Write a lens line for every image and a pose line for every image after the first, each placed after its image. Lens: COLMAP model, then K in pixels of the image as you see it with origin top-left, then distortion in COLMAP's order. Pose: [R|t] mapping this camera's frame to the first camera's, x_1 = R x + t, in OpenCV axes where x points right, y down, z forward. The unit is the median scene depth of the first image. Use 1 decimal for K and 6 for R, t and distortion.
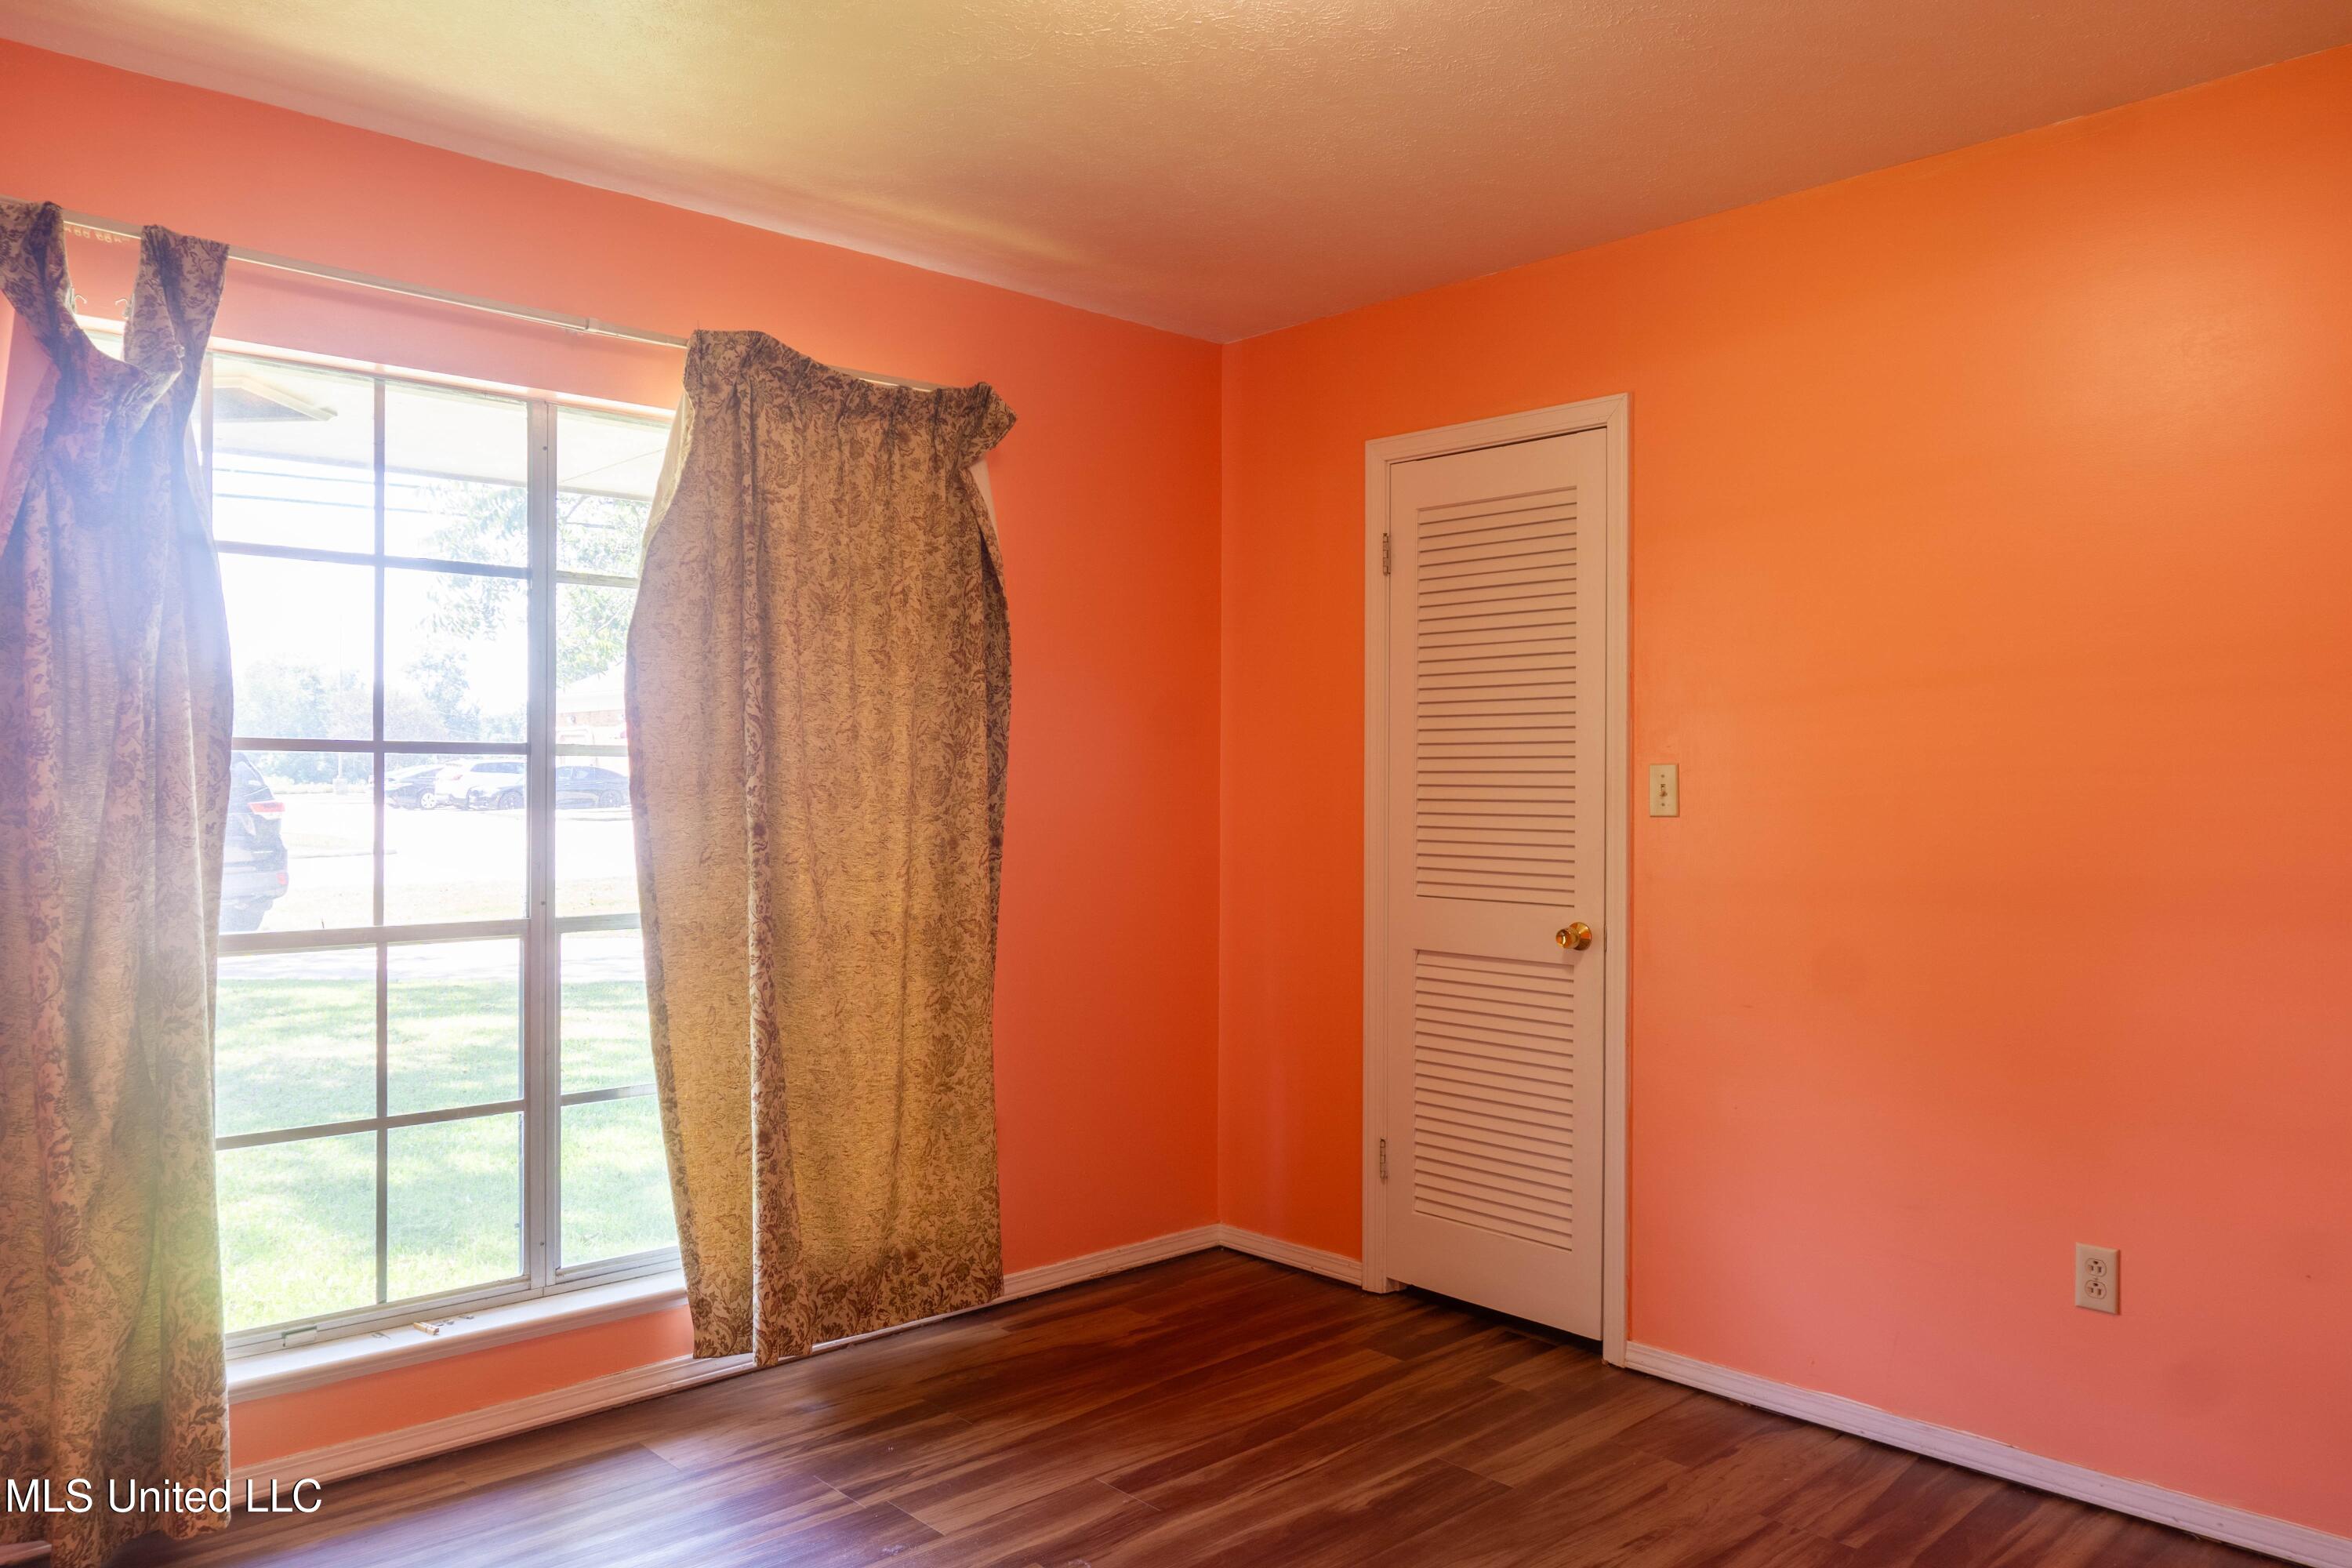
lens RADIAL K [[1645.7, 0, 1176.0], [0, 1645.7, 784.0], [0, 0, 1]] dist [-0.013564, -0.003403]
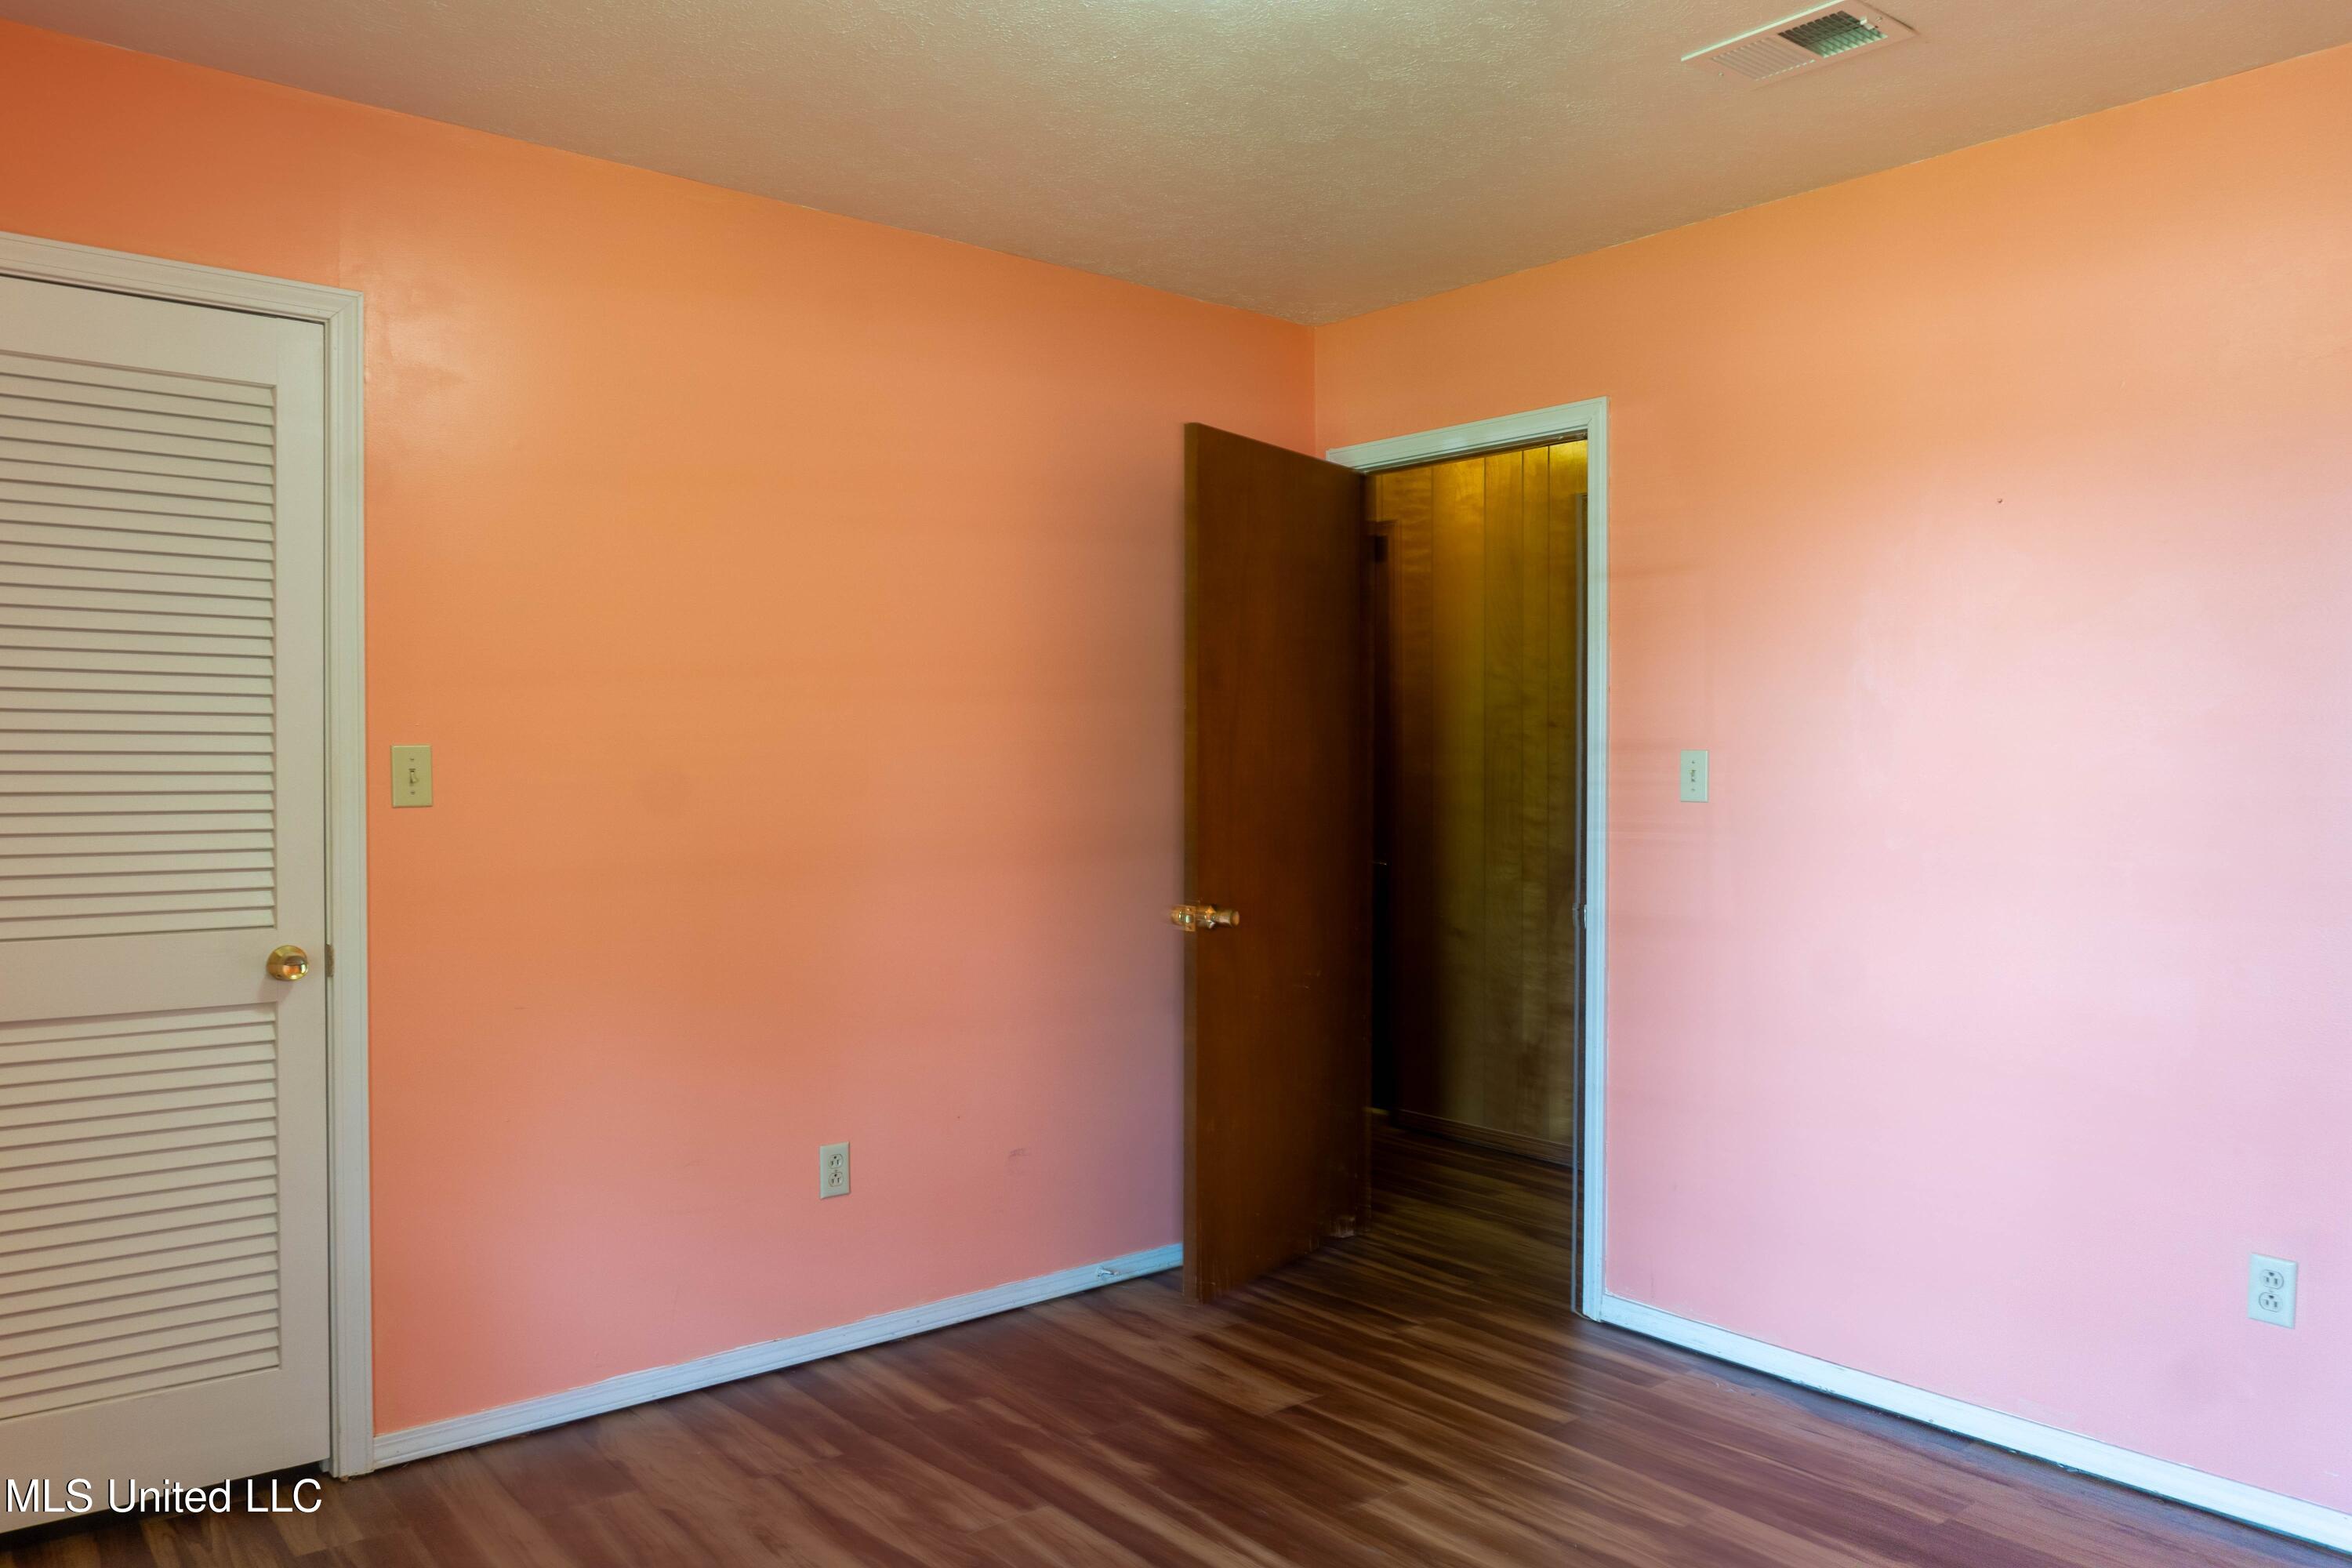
lens RADIAL K [[1645.7, 0, 1176.0], [0, 1645.7, 784.0], [0, 0, 1]] dist [-0.013564, -0.003403]
pose [[0.056777, -0.016571, 0.998249, -0.615943], [0.000536, 0.999863, 0.016567, -0.007159], [-0.998387, -0.000405, 0.056778, 0.640787]]
